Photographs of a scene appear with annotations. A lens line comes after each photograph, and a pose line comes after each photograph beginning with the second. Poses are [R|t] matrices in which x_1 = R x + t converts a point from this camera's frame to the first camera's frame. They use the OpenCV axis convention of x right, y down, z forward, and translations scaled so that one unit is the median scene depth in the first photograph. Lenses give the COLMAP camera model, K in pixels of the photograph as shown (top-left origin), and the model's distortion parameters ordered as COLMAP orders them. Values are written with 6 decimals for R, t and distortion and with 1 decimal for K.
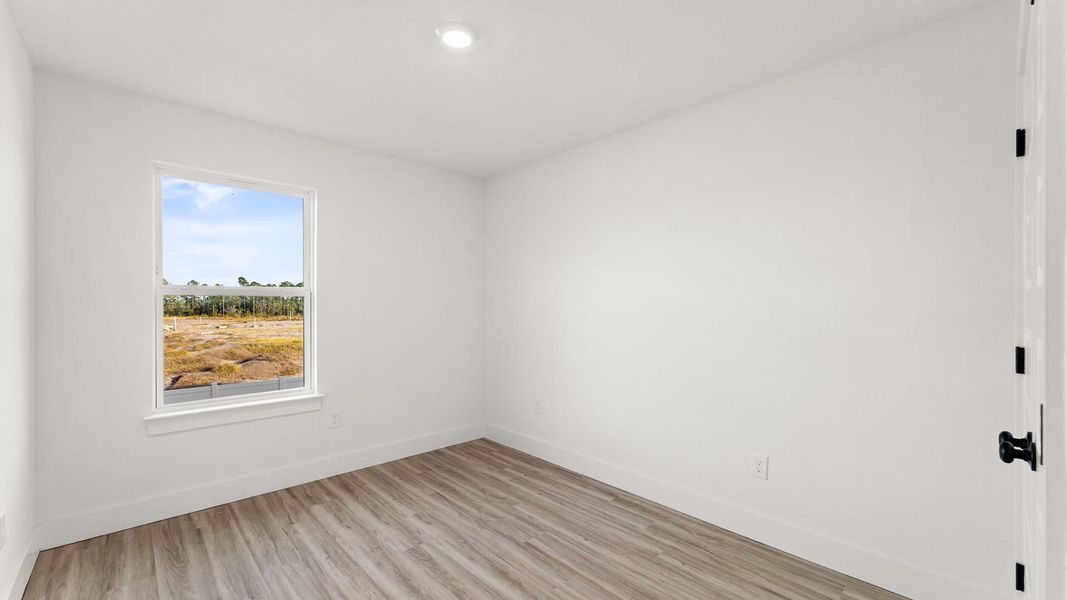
lens RADIAL K [[443.6, 0, 540.3], [0, 443.6, 313.6], [0, 0, 1]] dist [-0.001325, -0.000150]
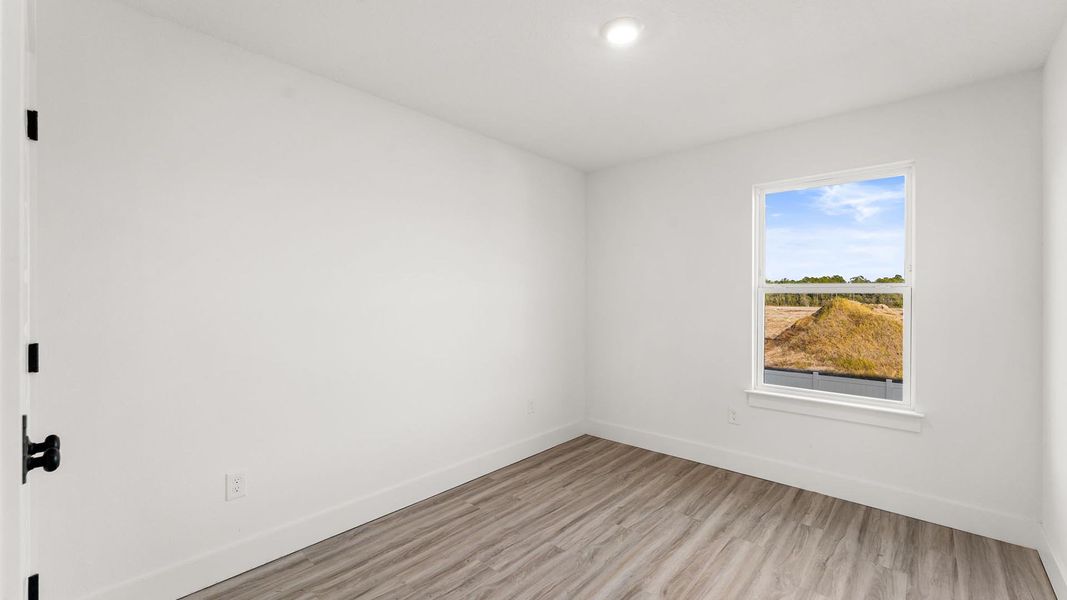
lens RADIAL K [[426.6, 0, 533.5], [0, 426.6, 300.0], [0, 0, 1]] dist [0.000719, 0.000122]
pose [[0.069195, -0.002171, -0.997601, 0.283518], [-0.028764, 0.999578, -0.004171, -0.001901], [0.997188, 0.028984, 0.069103, 0.291224]]
